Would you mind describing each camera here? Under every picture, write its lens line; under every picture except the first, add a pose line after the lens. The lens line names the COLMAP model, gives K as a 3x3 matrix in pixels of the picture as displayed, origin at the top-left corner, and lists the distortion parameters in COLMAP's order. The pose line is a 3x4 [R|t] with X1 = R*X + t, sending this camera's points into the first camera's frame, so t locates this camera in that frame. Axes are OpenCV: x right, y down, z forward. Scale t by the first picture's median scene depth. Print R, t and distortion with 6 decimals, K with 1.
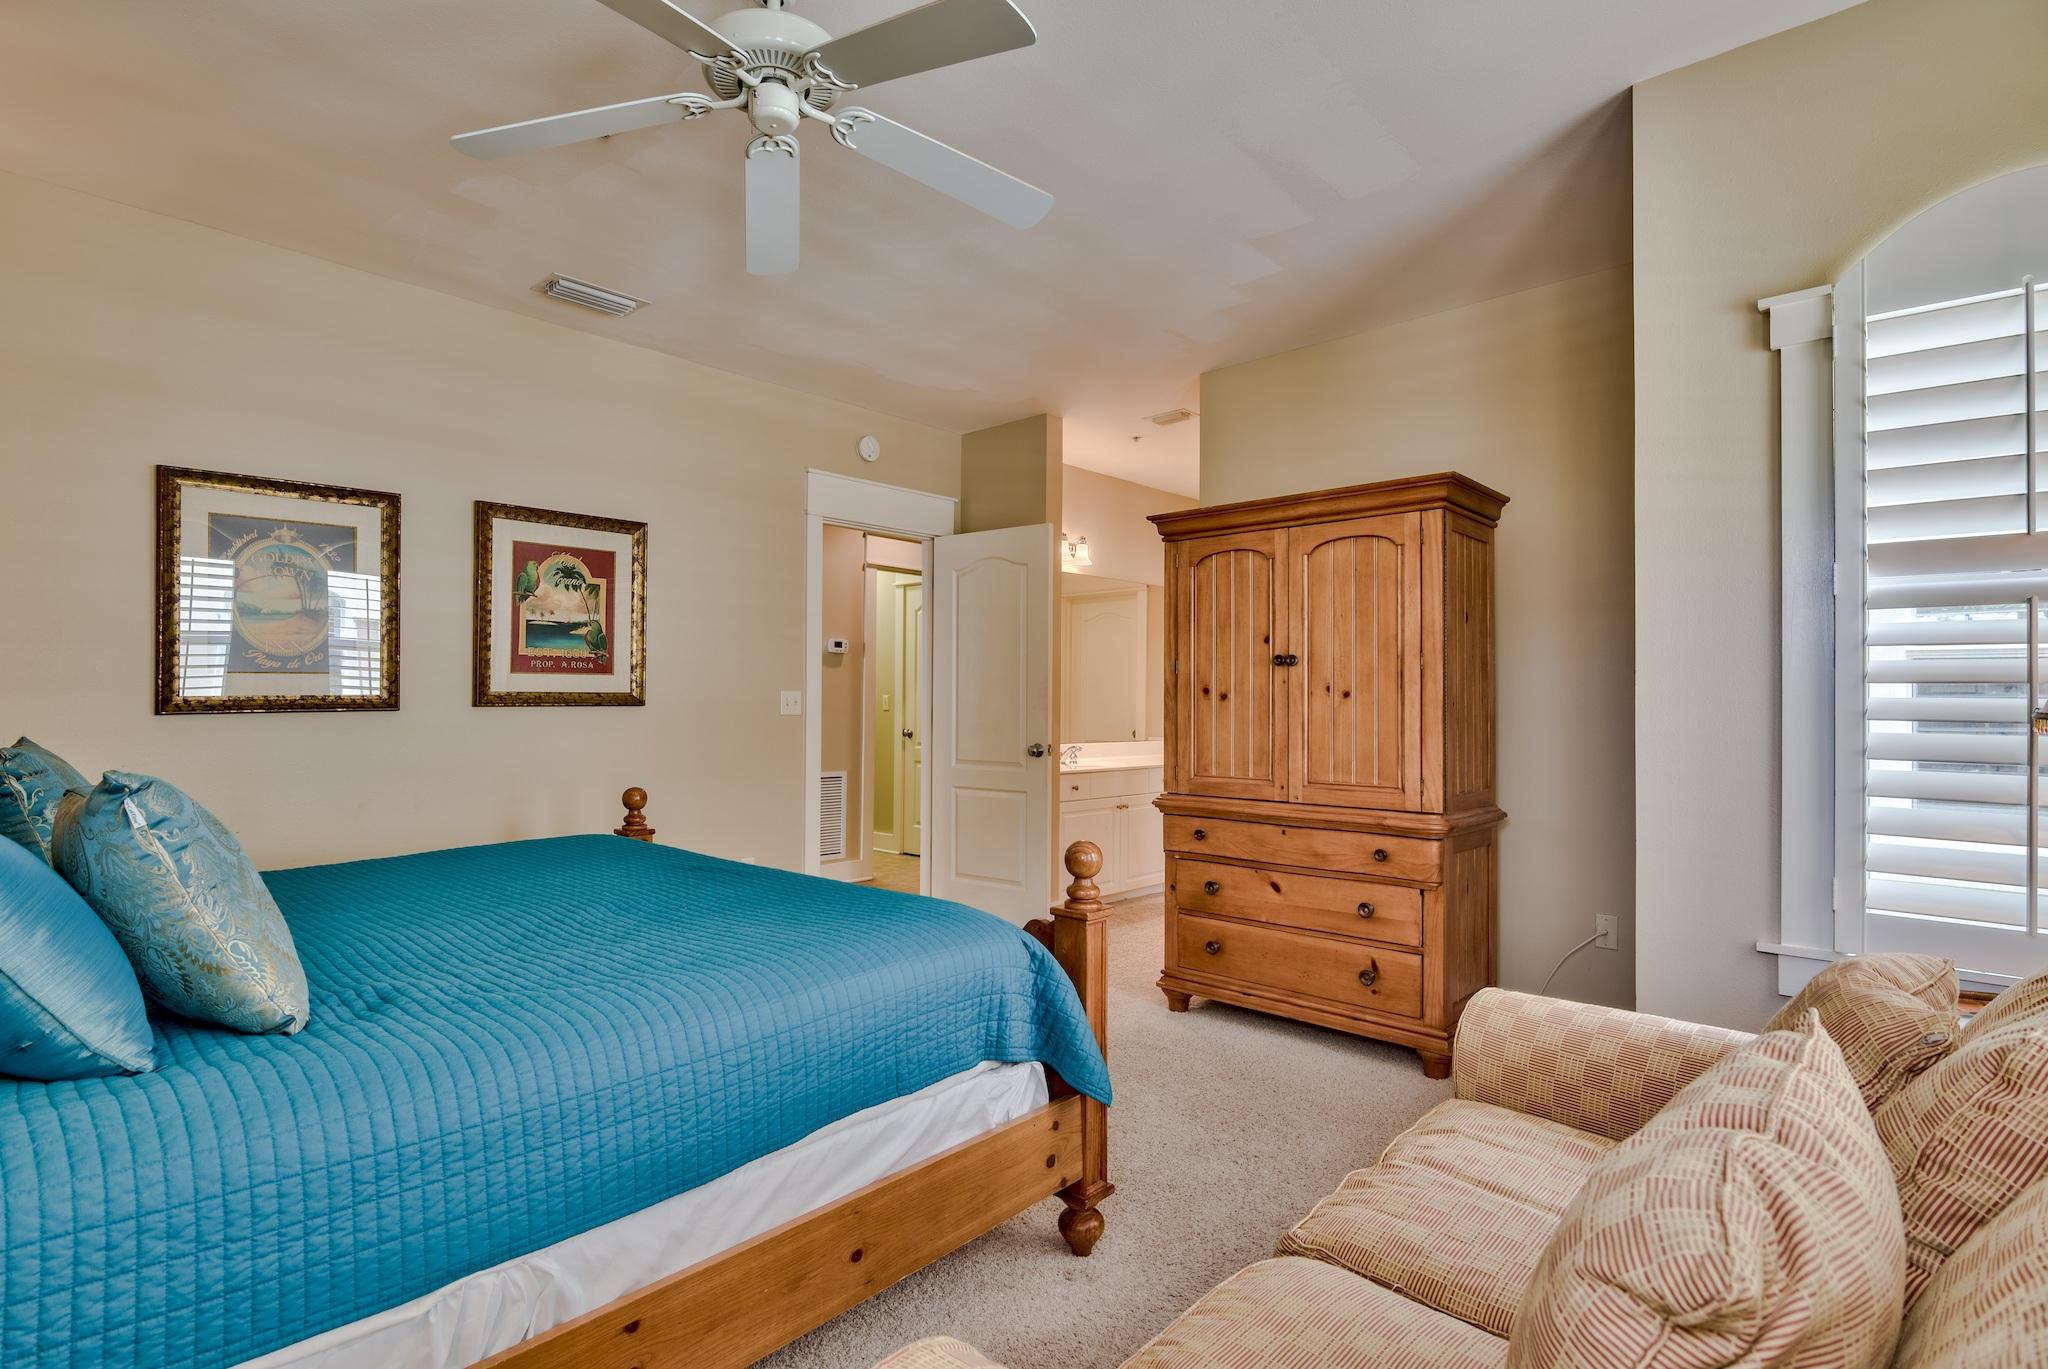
lens RADIAL K [[1017.3, 0, 1026.1], [0, 1017.3, 701.5], [0, 0, 1]] dist [-0.002223, -0.000165]
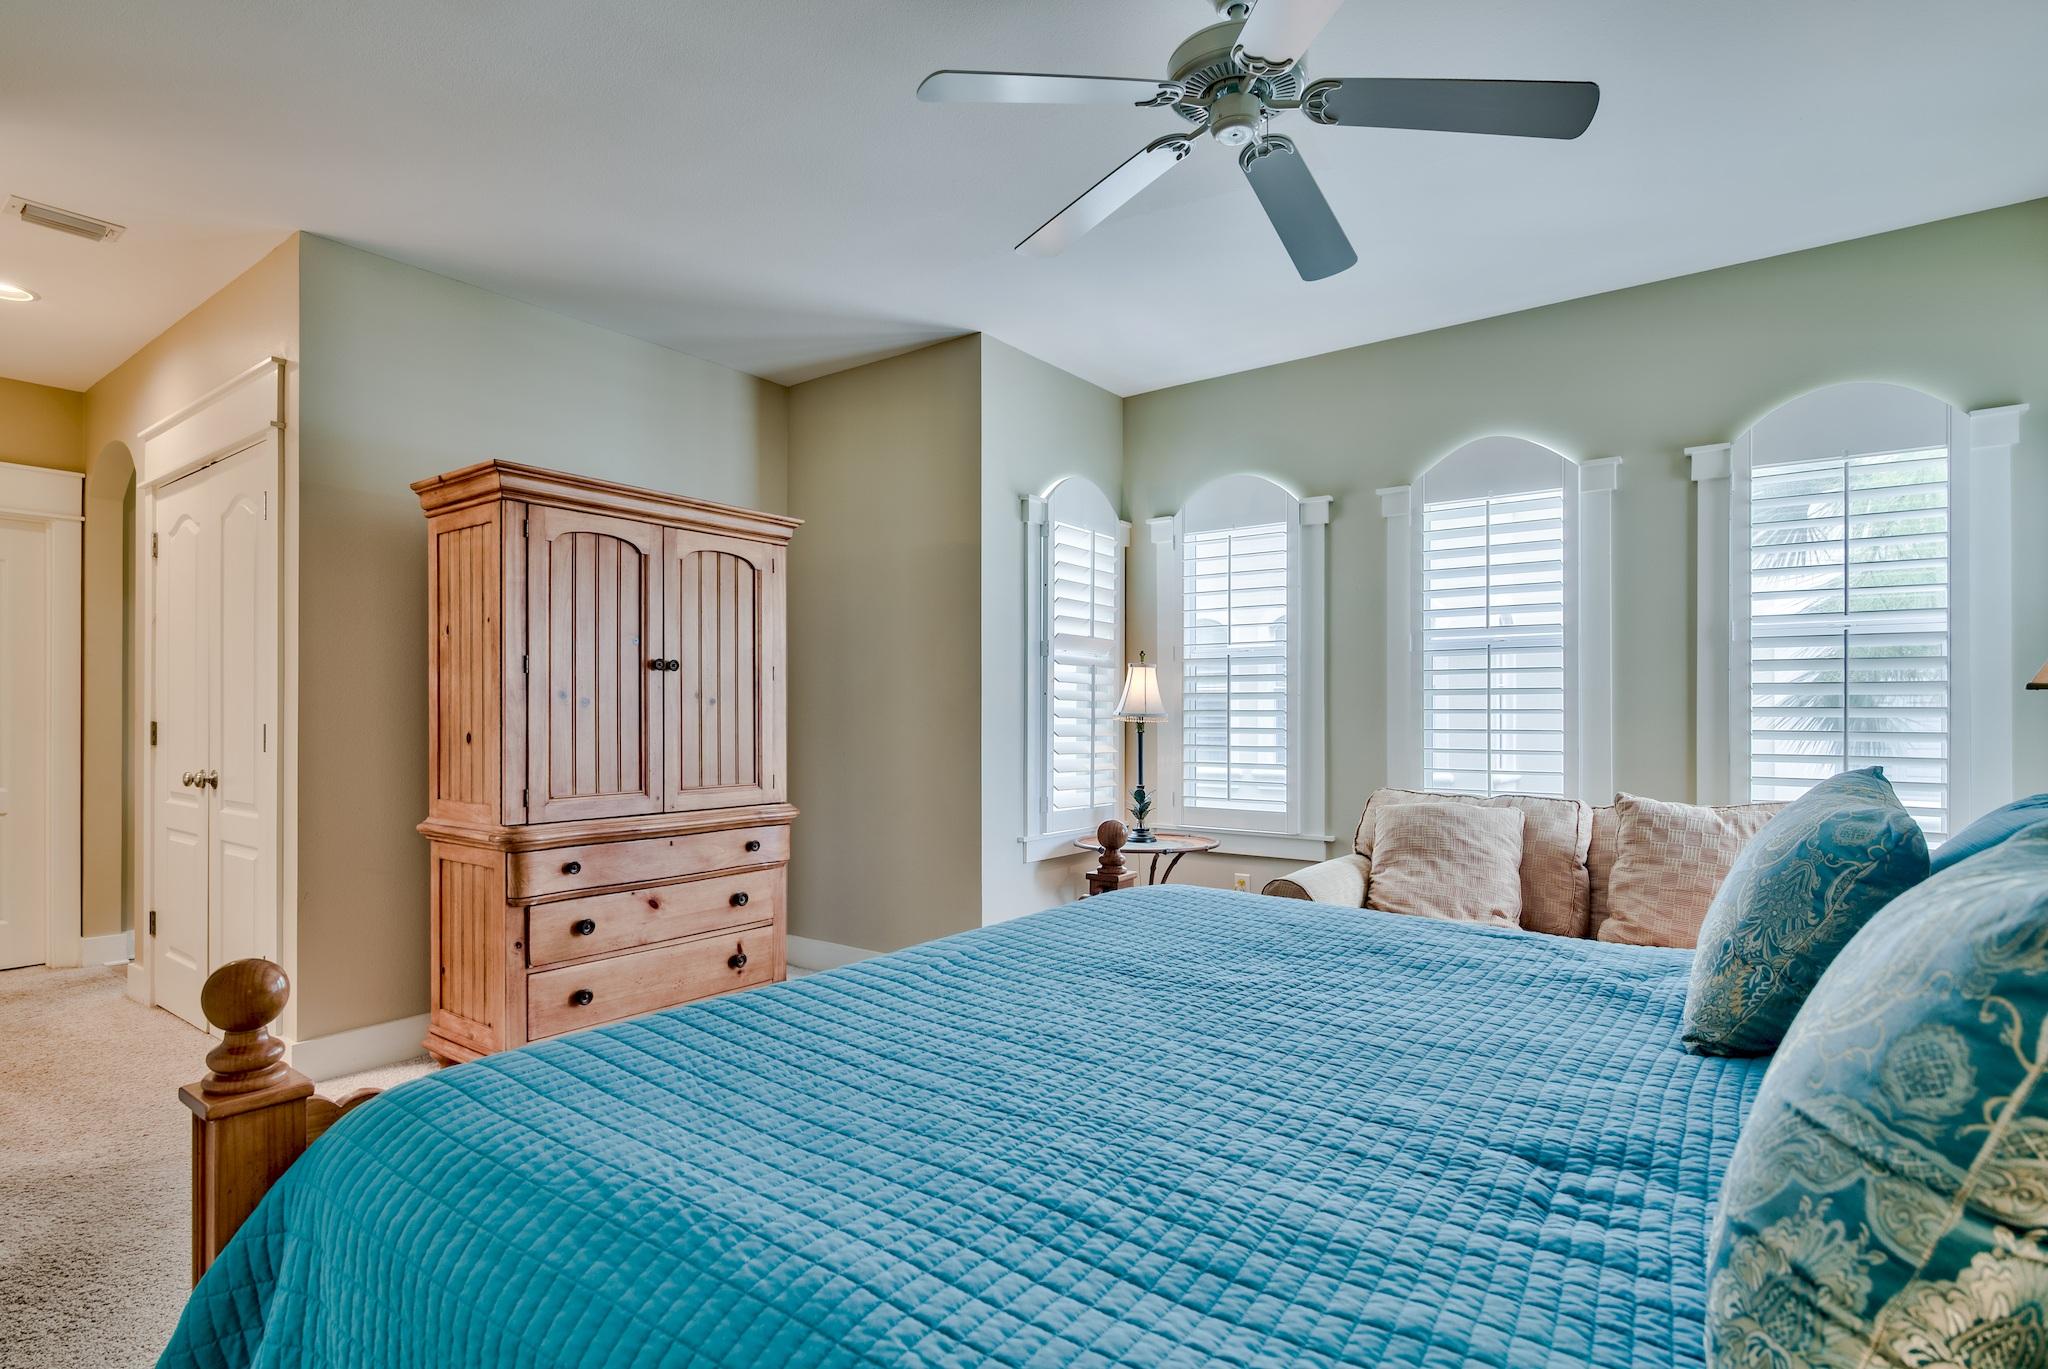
lens RADIAL K [[1017.3, 0, 1026.1], [0, 1017.3, 701.5], [0, 0, 1]] dist [-0.002223, -0.000165]
pose [[-0.083897, 0.005106, 0.996461, -0.768788], [-0.001038, 0.999986, -0.005212, -0.001581], [-0.996474, -0.001471, -0.083890, 0.775001]]
